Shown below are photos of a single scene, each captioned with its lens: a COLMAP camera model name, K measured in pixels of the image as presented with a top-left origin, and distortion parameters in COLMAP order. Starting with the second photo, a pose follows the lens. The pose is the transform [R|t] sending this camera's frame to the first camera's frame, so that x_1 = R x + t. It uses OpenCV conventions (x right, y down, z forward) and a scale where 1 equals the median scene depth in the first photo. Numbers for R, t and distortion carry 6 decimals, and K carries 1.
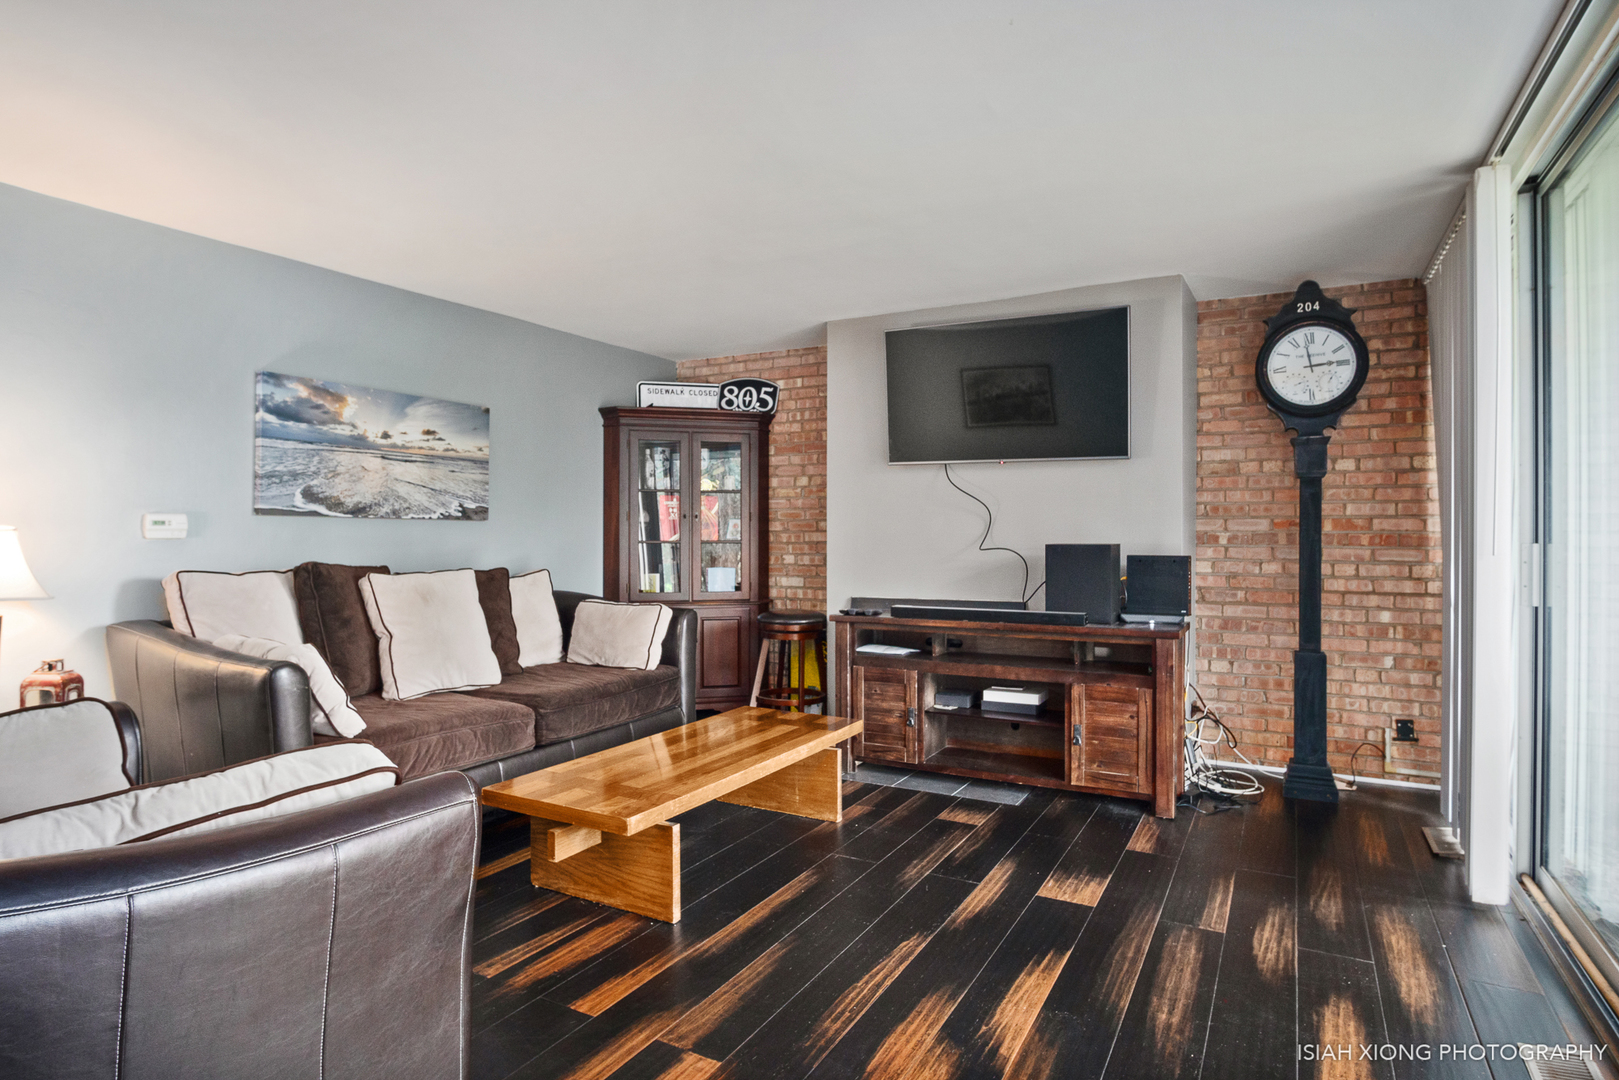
lens RADIAL K [[885.5, 0, 802.5], [0, 885.5, 534.7], [0, 0, 1]] dist [-0.025958, -0.001124]
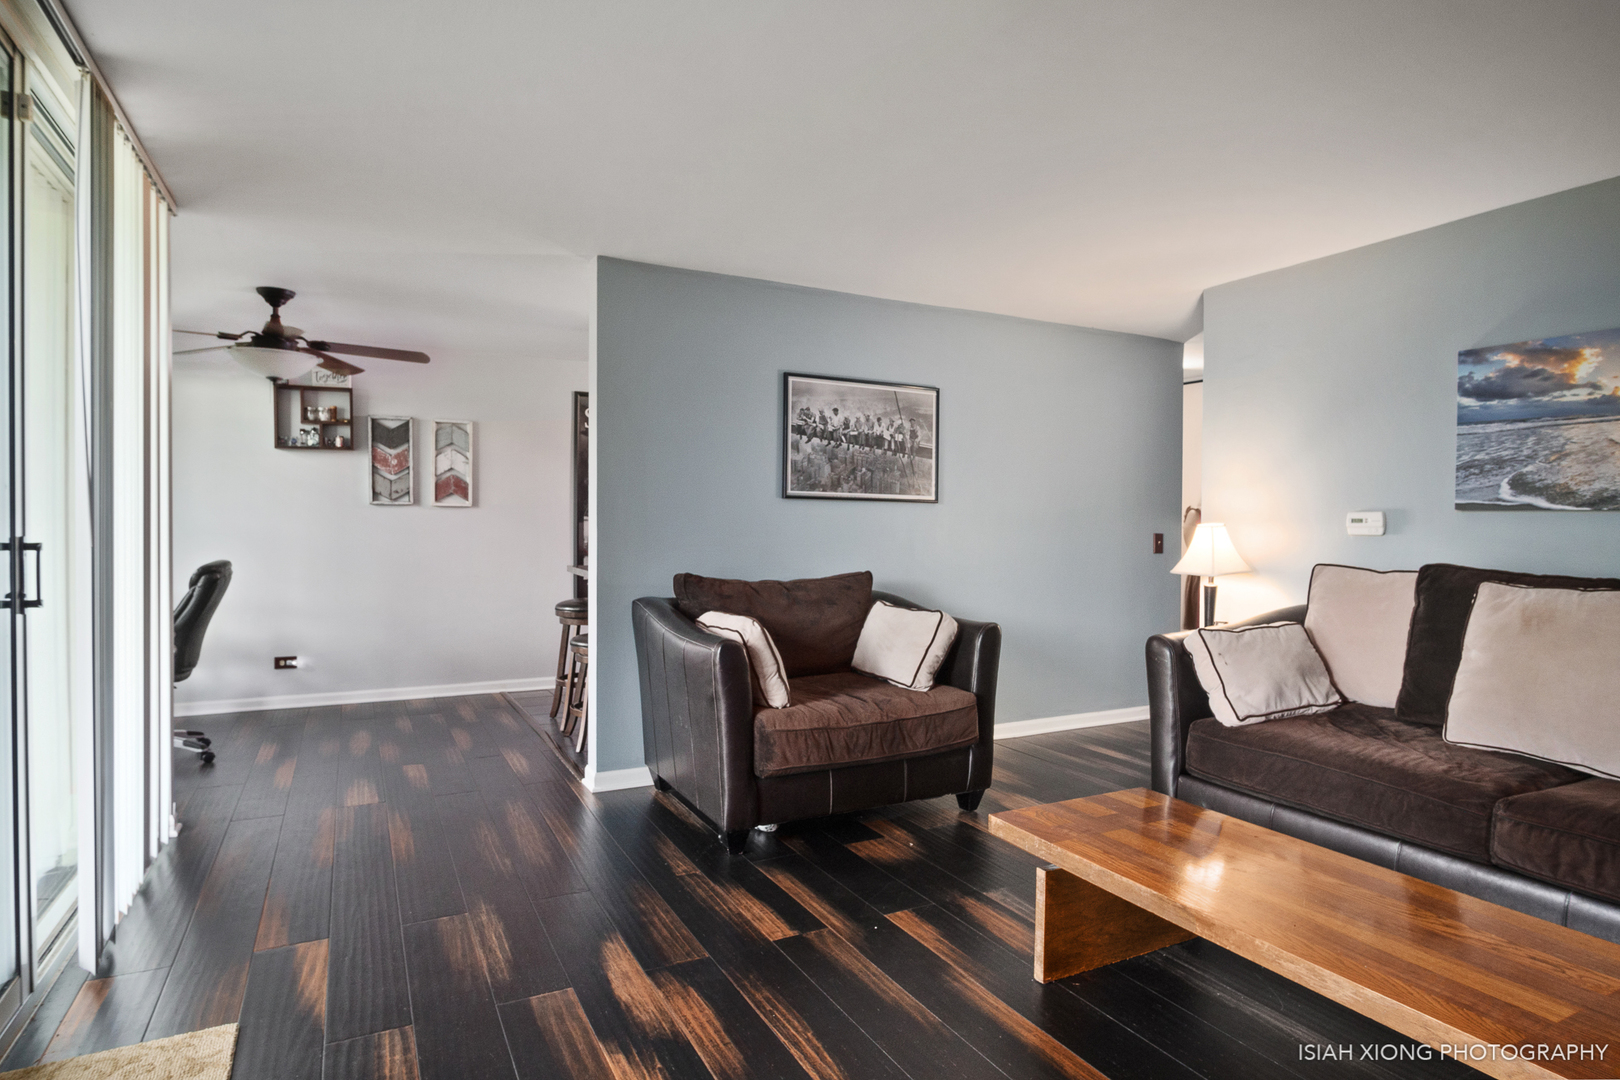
lens RADIAL K [[886.1, 0, 803.9], [0, 886.1, 539.2], [0, 0, 1]] dist [-0.025958, -0.001124]
pose [[-0.558809, 0.008607, -0.829252, 0.502268], [-0.008872, 0.999827, 0.016356, -0.001903], [0.829249, 0.016496, -0.558636, 0.932498]]
